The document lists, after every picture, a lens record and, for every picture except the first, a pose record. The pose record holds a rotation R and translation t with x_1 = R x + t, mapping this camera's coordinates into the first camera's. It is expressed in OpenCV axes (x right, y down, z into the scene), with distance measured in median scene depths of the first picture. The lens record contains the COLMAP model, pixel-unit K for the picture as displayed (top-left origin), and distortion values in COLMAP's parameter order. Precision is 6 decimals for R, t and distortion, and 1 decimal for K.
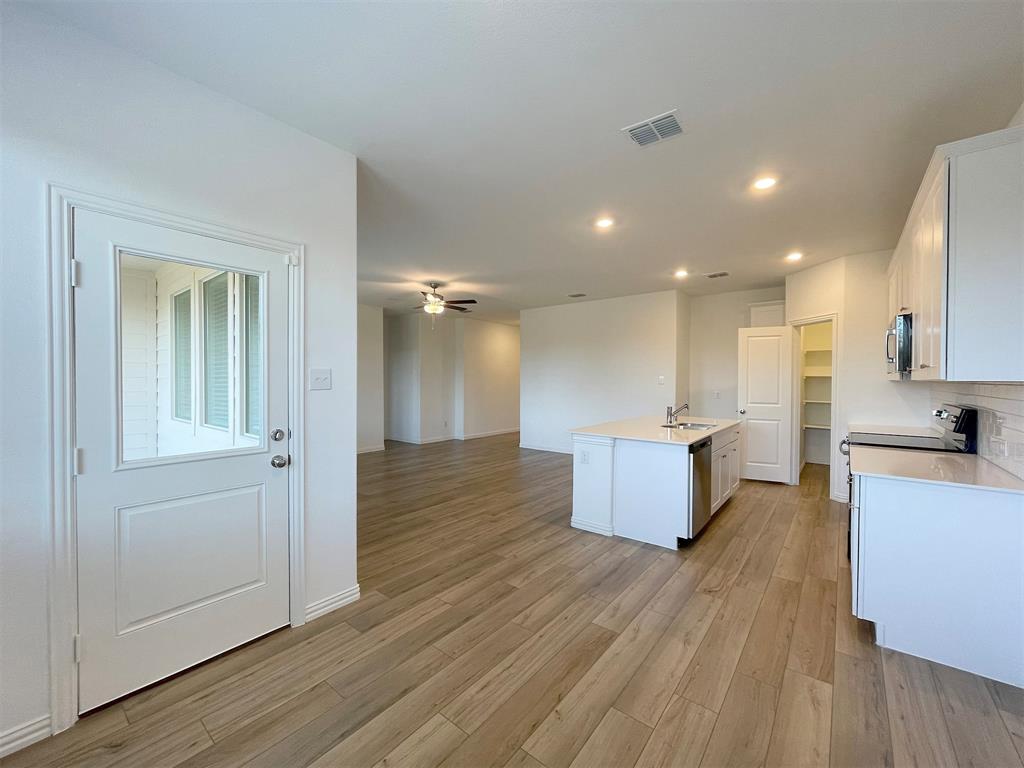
lens RADIAL K [[414.1, 0, 510.4], [0, 414.1, 383.7], [0, 0, 1]] dist [-0.002627, 0.000290]
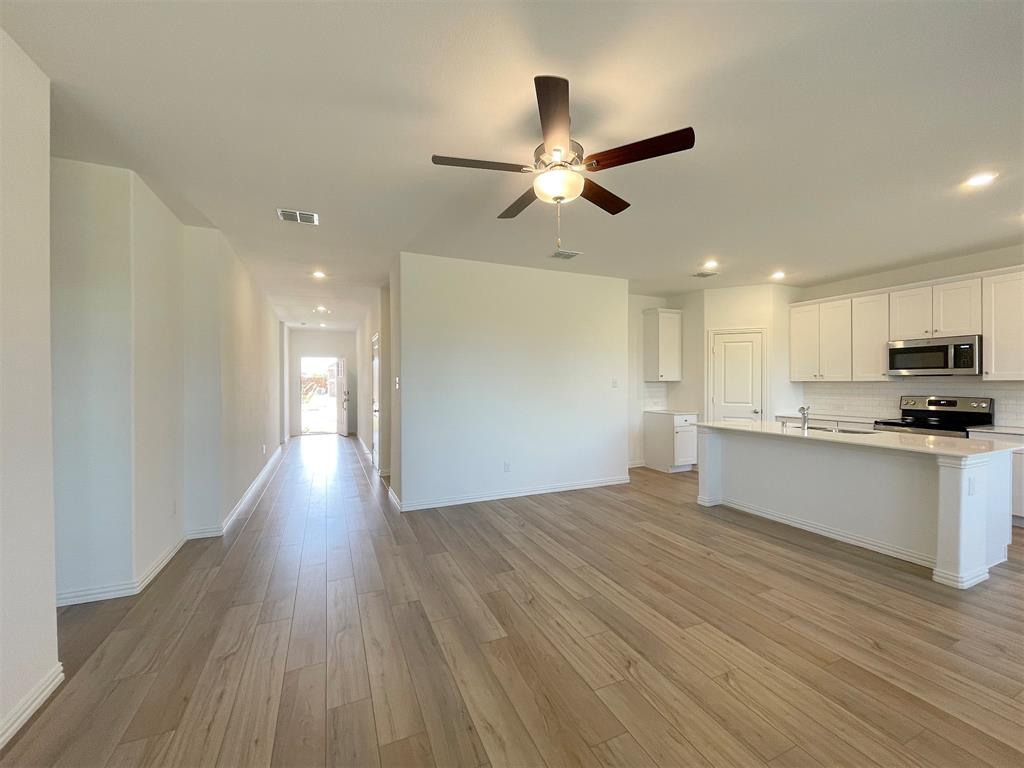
lens RADIAL K [[414.1, 0, 510.4], [0, 414.1, 383.7], [0, 0, 1]] dist [-0.002627, 0.000290]
pose [[0.456499, -0.008180, 0.889686, -0.593530], [0.017592, 0.999845, 0.000166, -0.014166], [-0.889550, 0.015576, 0.456572, 0.973389]]
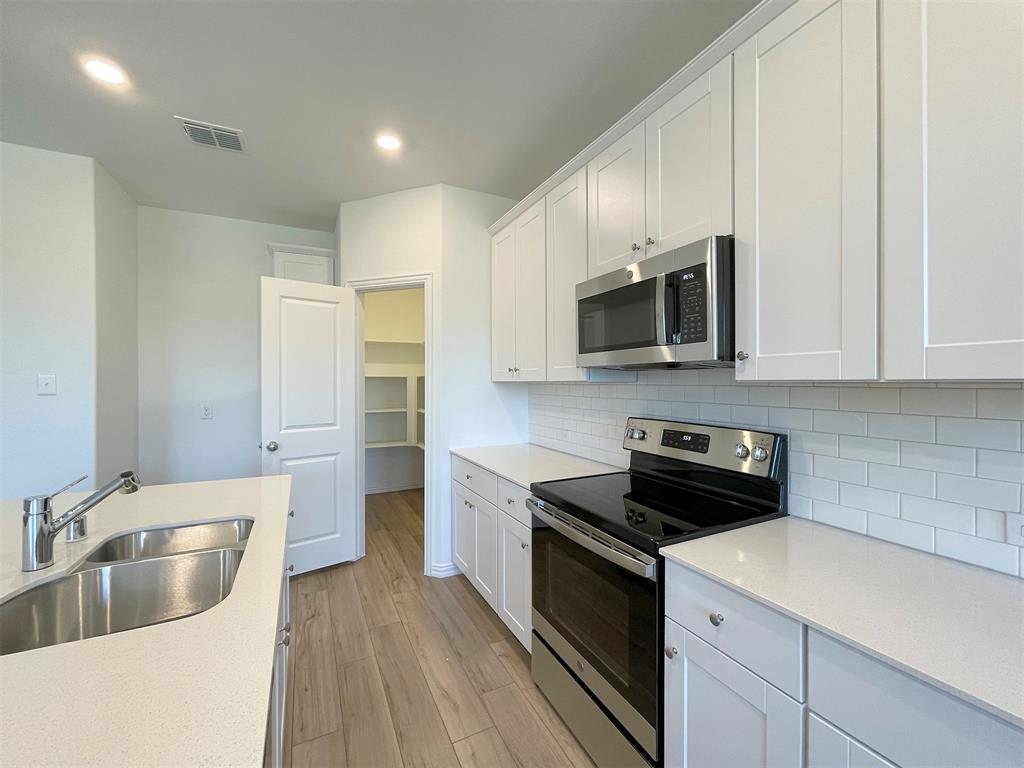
lens RADIAL K [[414.1, 0, 510.4], [0, 414.1, 383.7], [0, 0, 1]] dist [-0.002627, 0.000290]
pose [[0.411262, -0.008424, 0.911478, 0.235313], [0.013190, 0.999908, 0.003290, -0.005491], [-0.911422, 0.010670, 0.411335, 0.553407]]
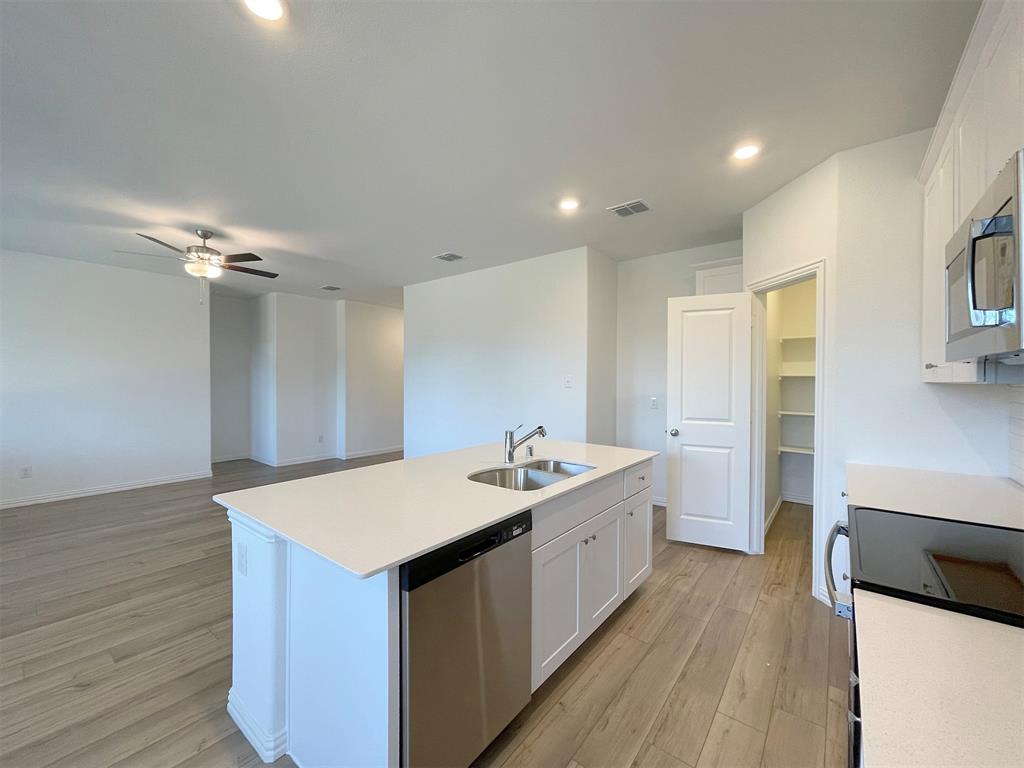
lens RADIAL K [[414.1, 0, 510.4], [0, 414.1, 383.7], [0, 0, 1]] dist [-0.002627, 0.000290]
pose [[0.999959, 0.000522, 0.009063, 0.319413], [-0.000493, 0.999995, -0.003211, -0.003494], [-0.009065, 0.003206, 0.999954, 0.394458]]
